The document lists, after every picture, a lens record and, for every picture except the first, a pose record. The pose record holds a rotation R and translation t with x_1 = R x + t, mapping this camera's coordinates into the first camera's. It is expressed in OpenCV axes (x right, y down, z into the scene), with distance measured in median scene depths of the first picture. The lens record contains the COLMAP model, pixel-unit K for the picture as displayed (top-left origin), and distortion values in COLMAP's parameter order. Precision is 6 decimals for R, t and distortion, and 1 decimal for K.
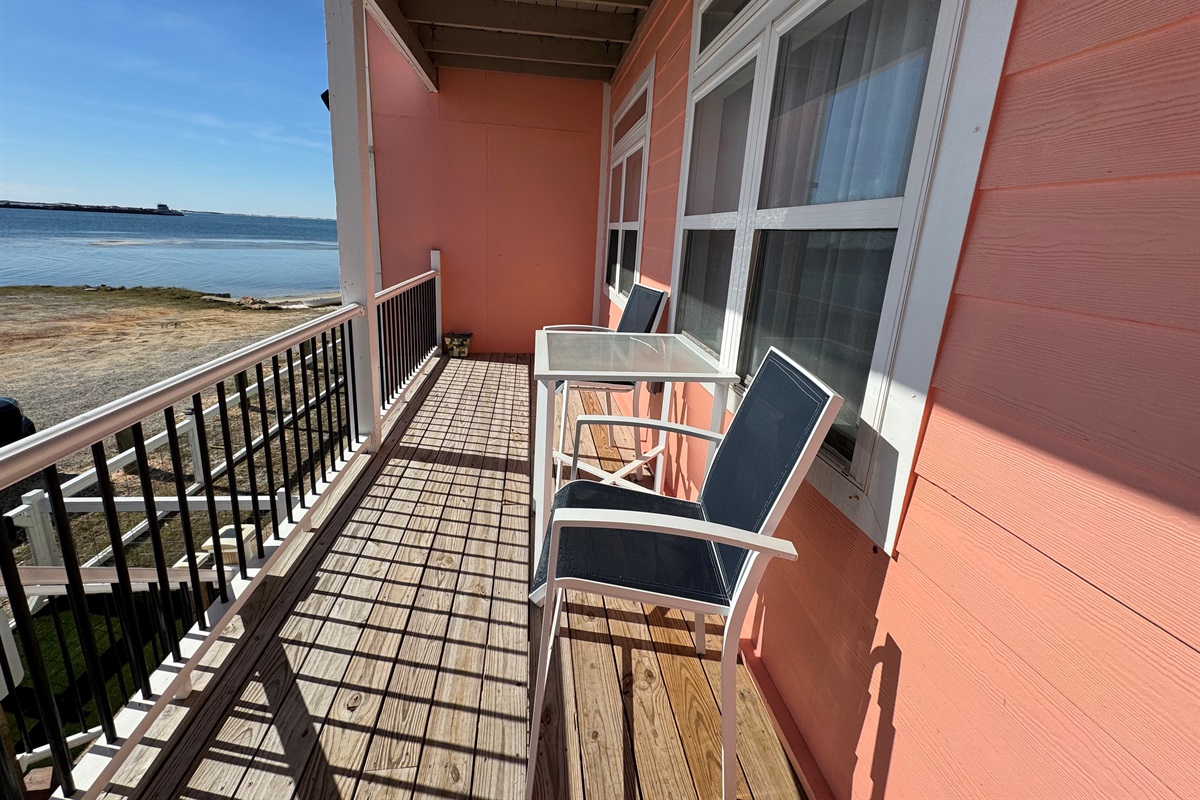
lens RADIAL K [[479.5, 0, 594.1], [0, 479.5, 350.2], [0, 0, 1]] dist [0.001449, 0.000309]
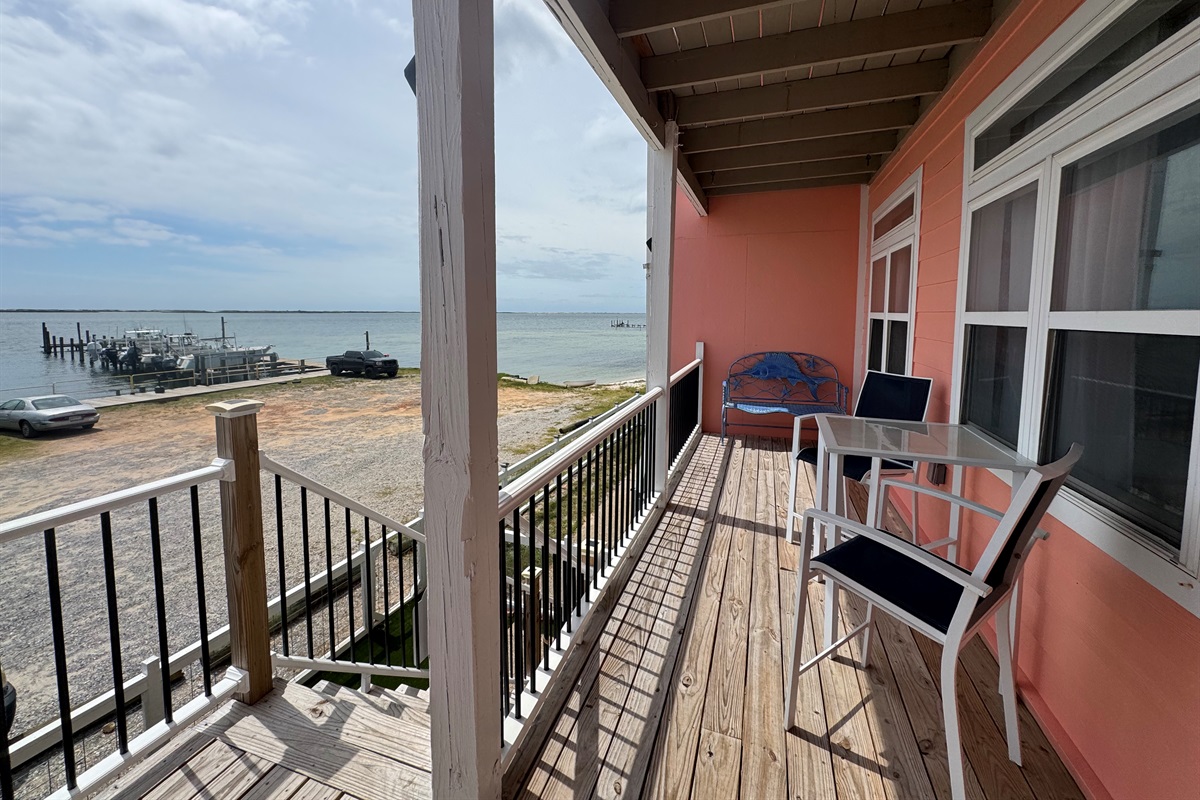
lens RADIAL K [[479.5, 0, 594.1], [0, 479.5, 350.2], [0, 0, 1]] dist [0.001449, 0.000309]
pose [[0.891594, -0.011905, -0.452679, -0.054282], [-0.066337, 0.985436, -0.156573, 0.020501], [0.447950, 0.169629, 0.877820, -0.242374]]
